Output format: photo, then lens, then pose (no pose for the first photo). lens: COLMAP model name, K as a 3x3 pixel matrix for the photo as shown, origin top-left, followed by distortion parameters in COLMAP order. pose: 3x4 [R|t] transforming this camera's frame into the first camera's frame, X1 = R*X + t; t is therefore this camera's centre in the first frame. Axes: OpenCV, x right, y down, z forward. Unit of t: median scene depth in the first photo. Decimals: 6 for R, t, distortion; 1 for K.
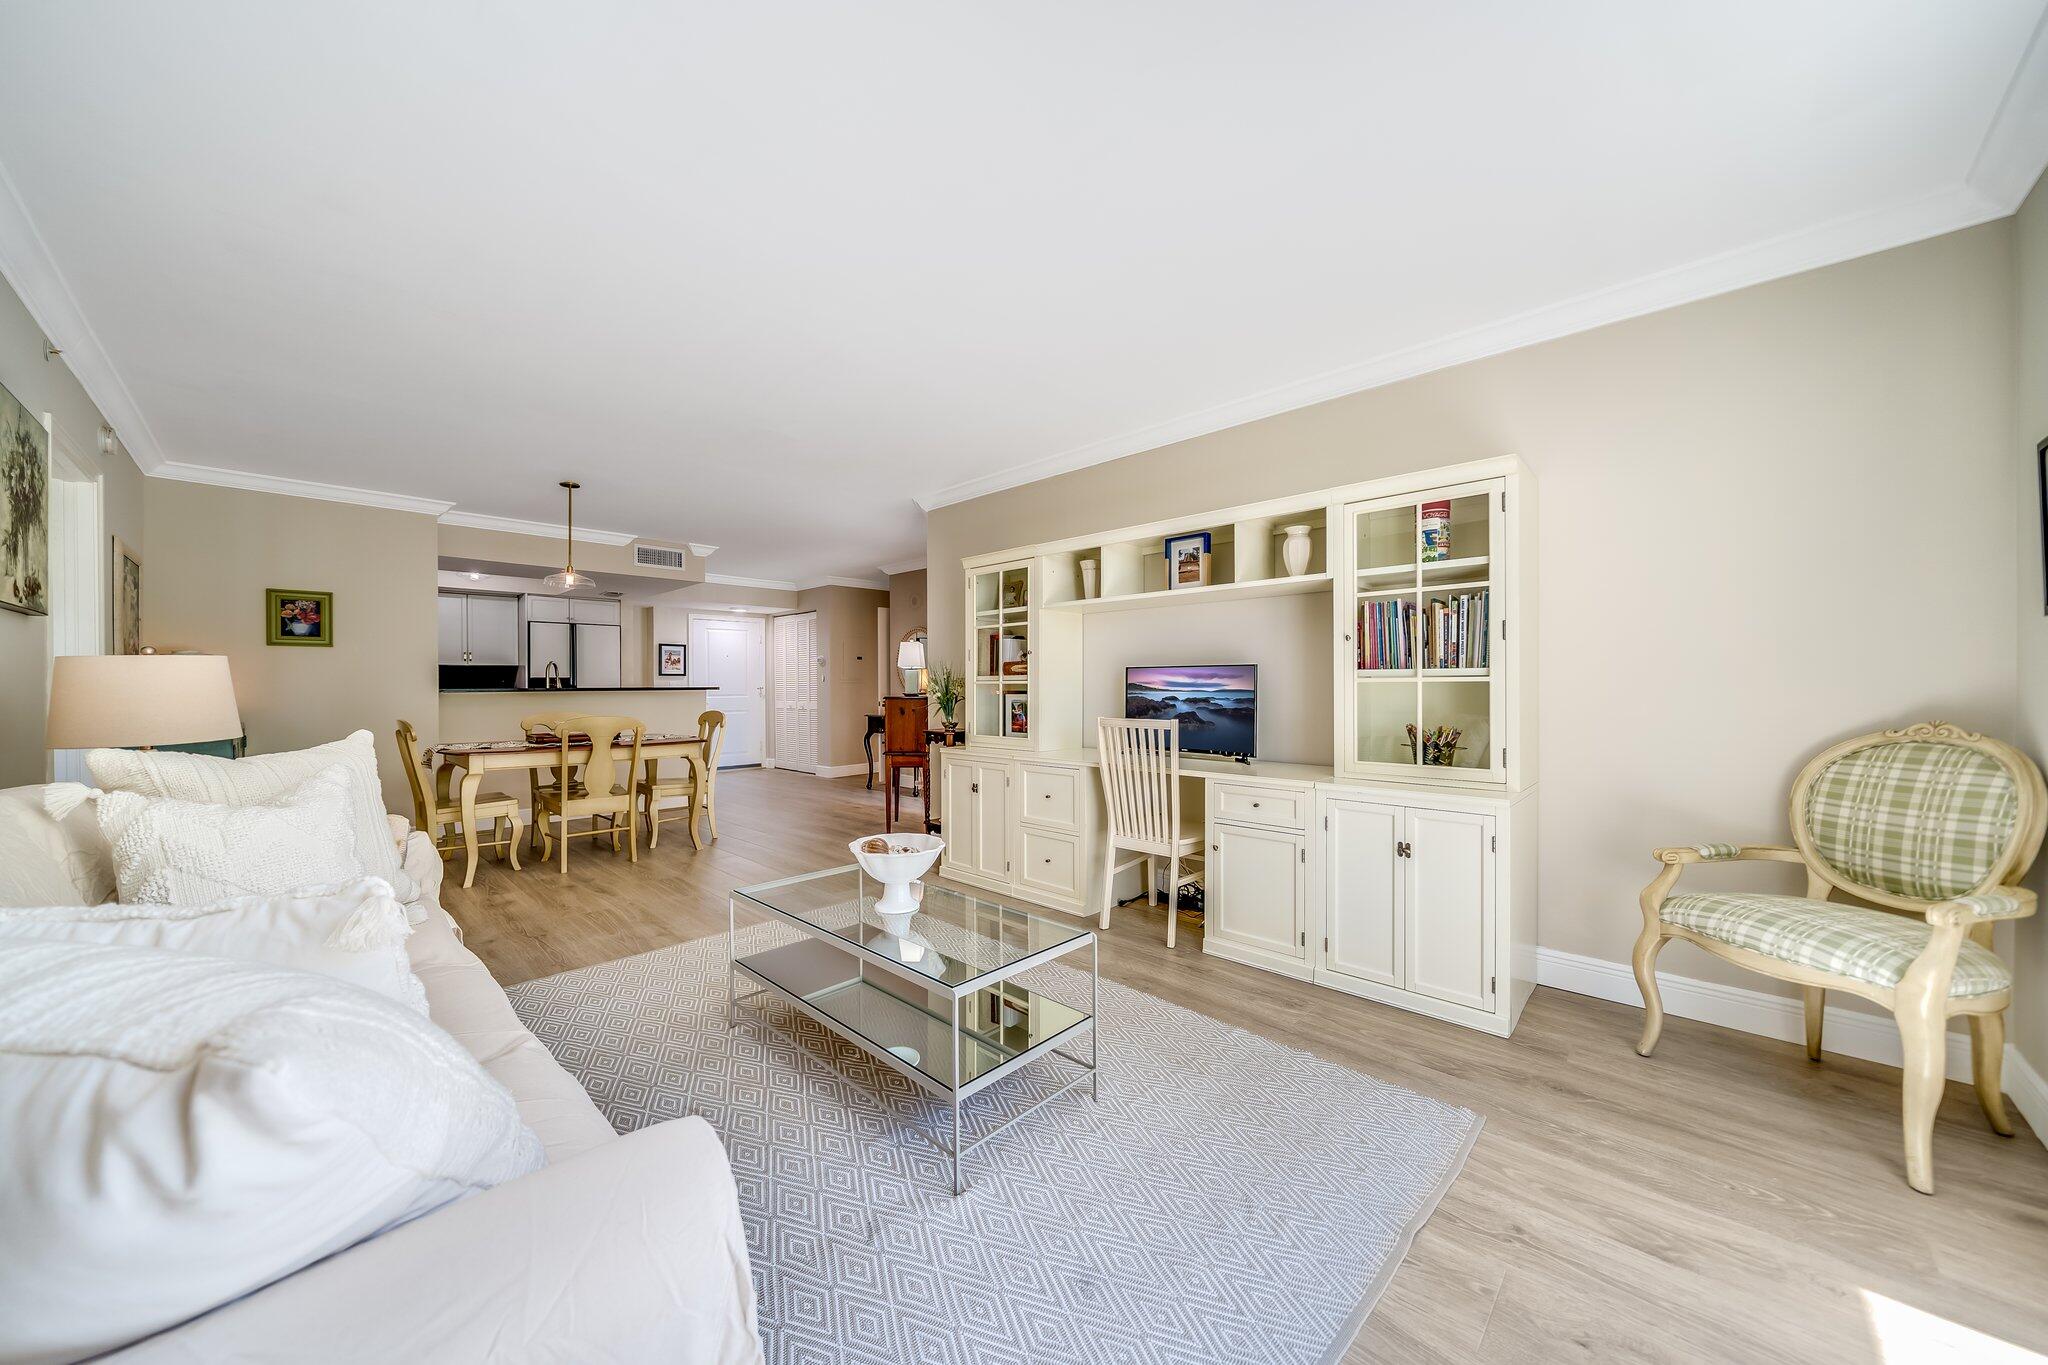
lens RADIAL K [[752.6, 0, 1012.6], [0, 752.6, 689.9], [0, 0, 1]] dist [-0.002439, -0.000155]
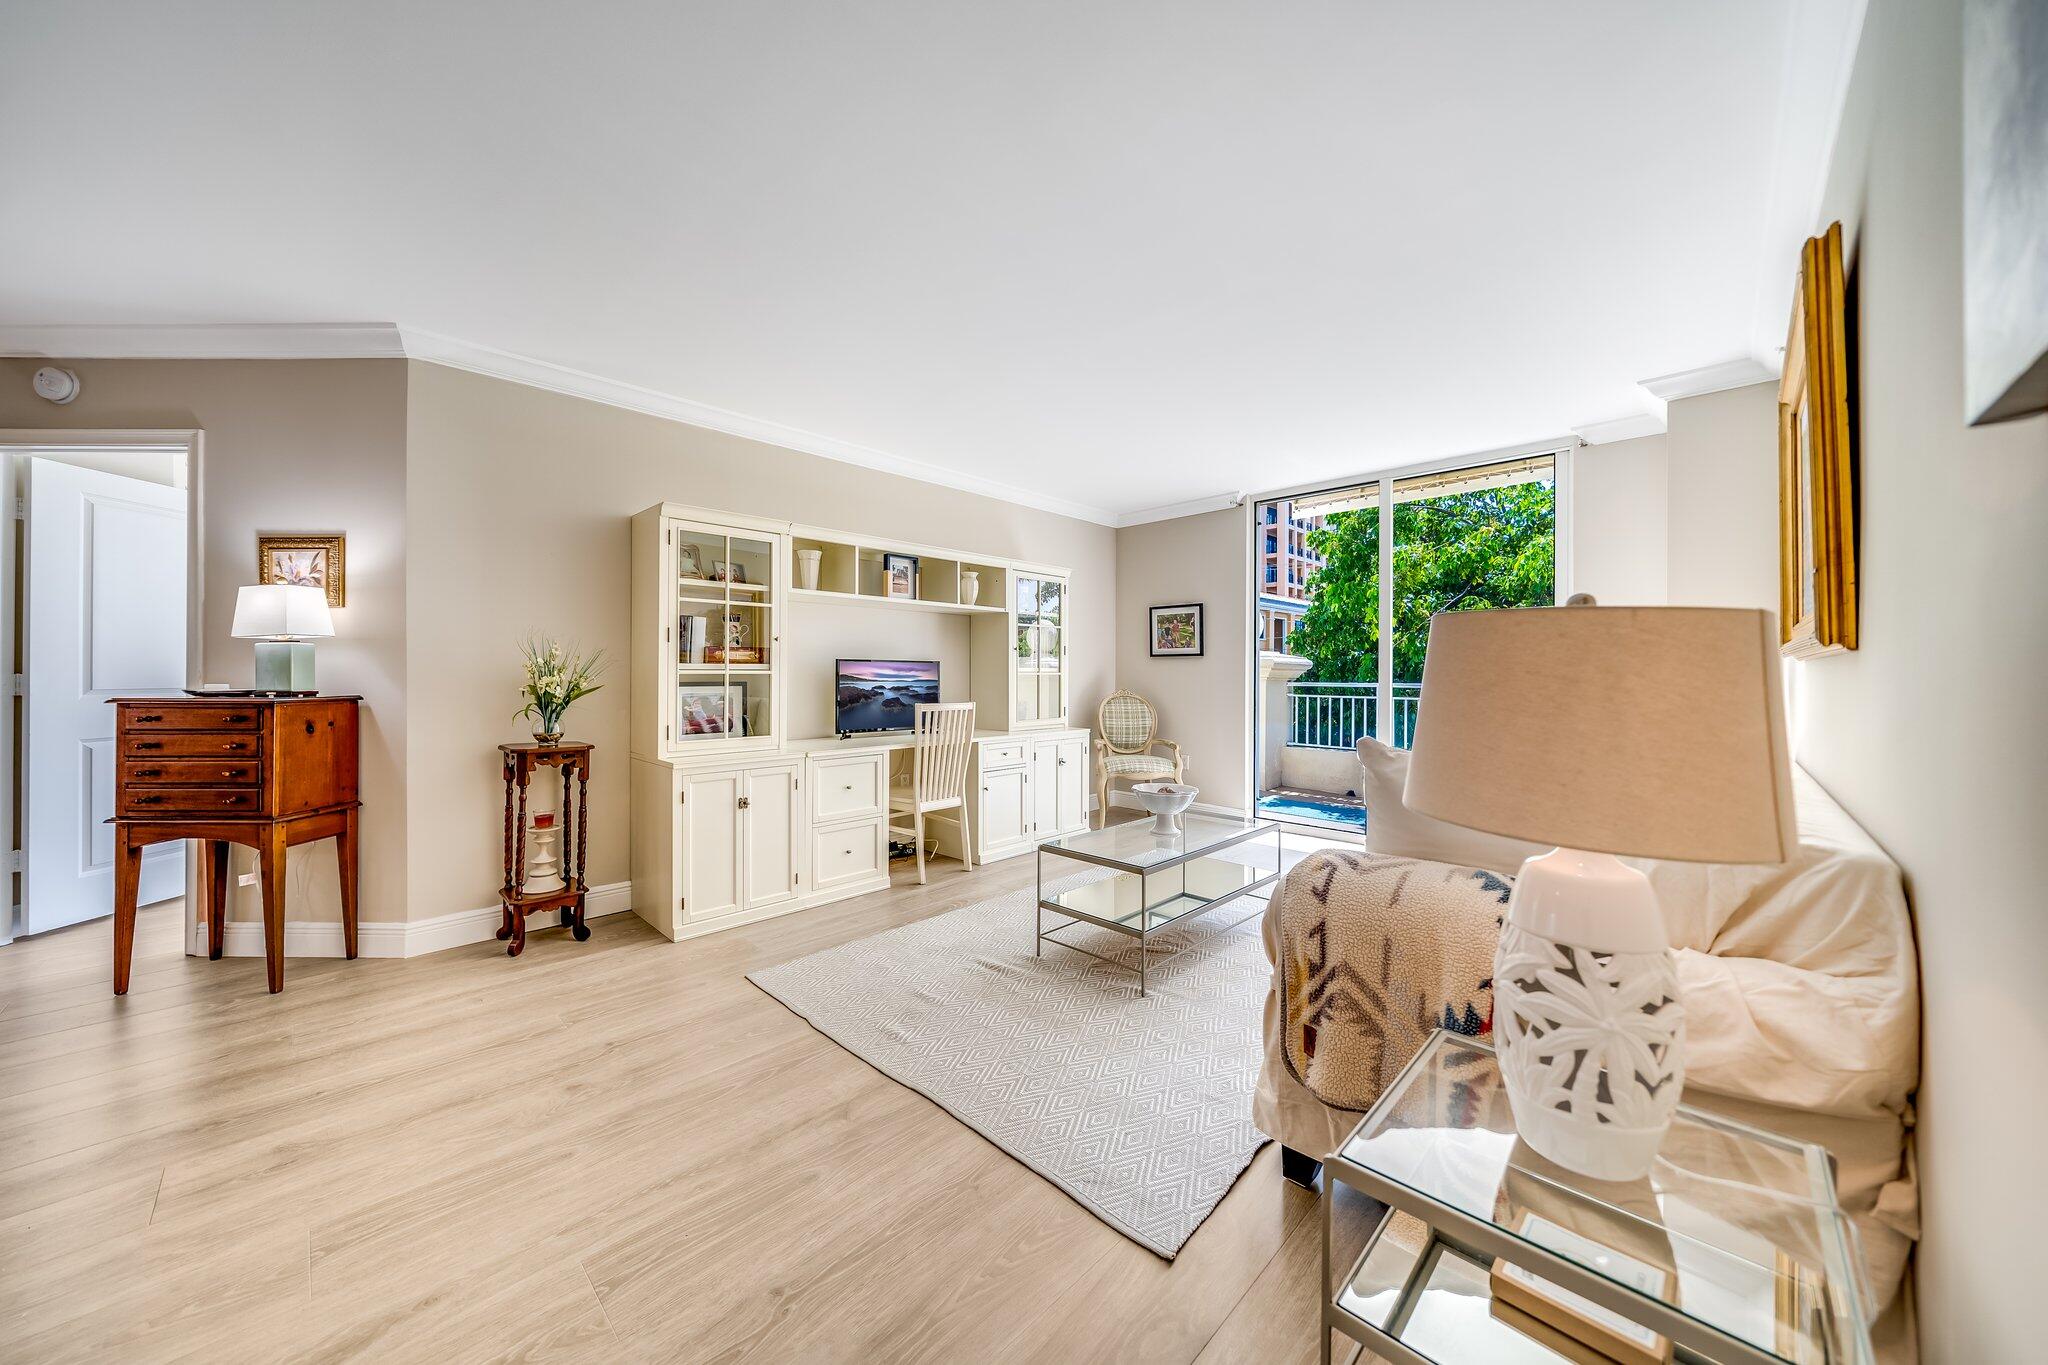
lens RADIAL K [[692.7, 0, 1009.7], [0, 692.7, 670.6], [0, 0, 1]] dist [0.001309, 0.000025]
pose [[0.035770, 0.018445, 0.999190, -0.886003], [0.010624, 0.999766, -0.018836, 0.007781], [-0.999304, 0.011289, 0.035565, 0.774763]]
